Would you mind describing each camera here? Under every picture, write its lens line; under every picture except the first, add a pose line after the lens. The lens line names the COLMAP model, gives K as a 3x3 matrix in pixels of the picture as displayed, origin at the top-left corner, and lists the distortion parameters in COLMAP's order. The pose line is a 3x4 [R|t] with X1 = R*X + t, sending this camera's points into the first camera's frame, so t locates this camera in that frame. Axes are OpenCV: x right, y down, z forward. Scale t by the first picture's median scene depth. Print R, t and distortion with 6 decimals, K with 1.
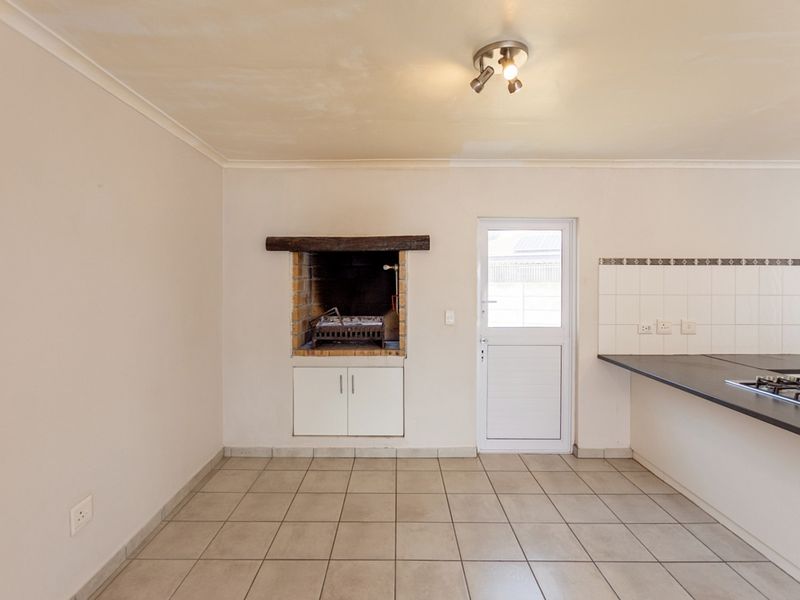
lens RADIAL K [[415.7, 0, 400.0], [0, 415.7, 300.0], [0, 0, 1]] dist [-0.003363, 0.000000]
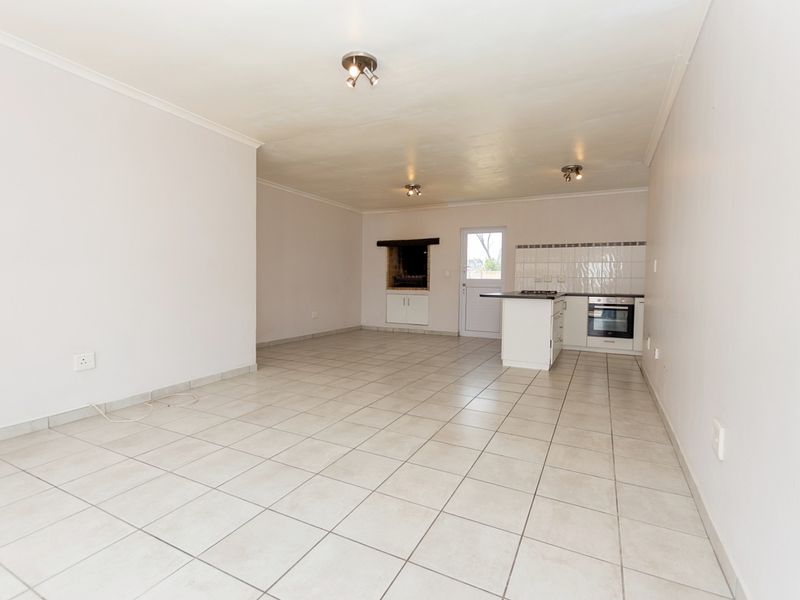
lens RADIAL K [[392.1, 0, 393.4], [0, 392.1, 299.8], [0, 0, 1]] dist [0.000166, 0.000085]
pose [[0.888238, 0.032123, -0.458259, 0.831989], [-0.017016, 0.999168, 0.037057, 0.108278], [0.459068, -0.025118, 0.888046, -1.023981]]
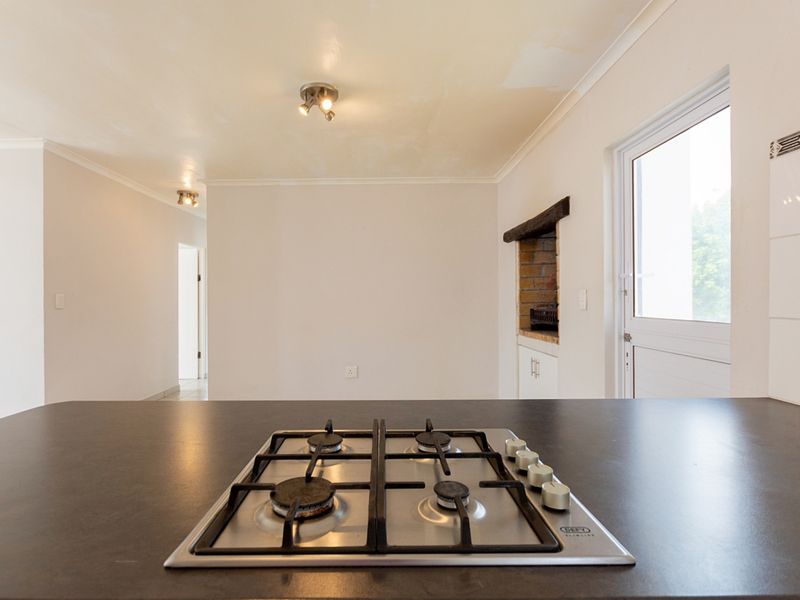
lens RADIAL K [[415.7, 0, 400.0], [0, 415.7, 300.0], [0, 0, 1]] dist [-0.003363, 0.000000]
pose [[0.041853, -0.000995, -0.999123, 0.830327], [-0.013340, 0.999910, -0.001555, 0.047384], [0.999035, 0.013394, 0.041836, 0.637684]]
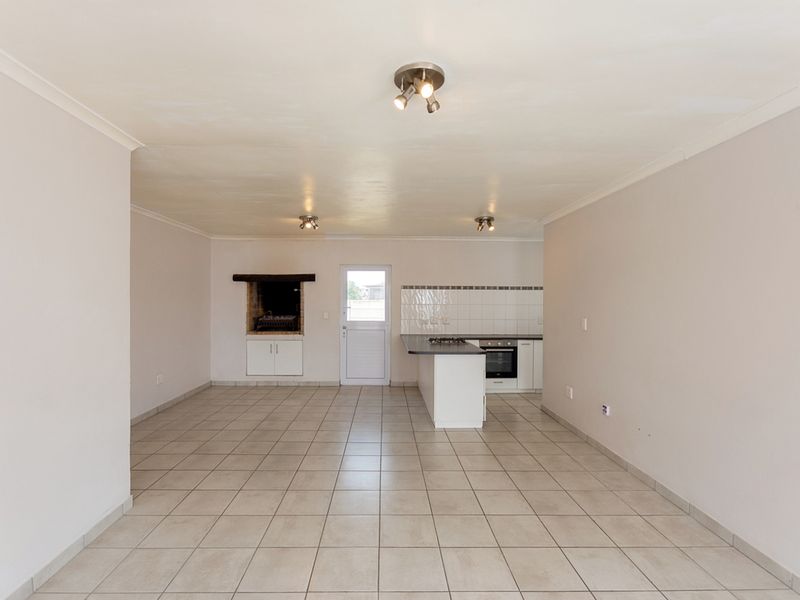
lens RADIAL K [[405.2, 0, 402.1], [0, 405.2, 310.7], [0, 0, 1]] dist [-0.003087, 0.000396]
pose [[0.999818, 0.003192, 0.018833, 0.443307], [-0.003290, 0.999981, 0.005180, 0.007970], [-0.018816, -0.005241, 0.999809, -0.933997]]
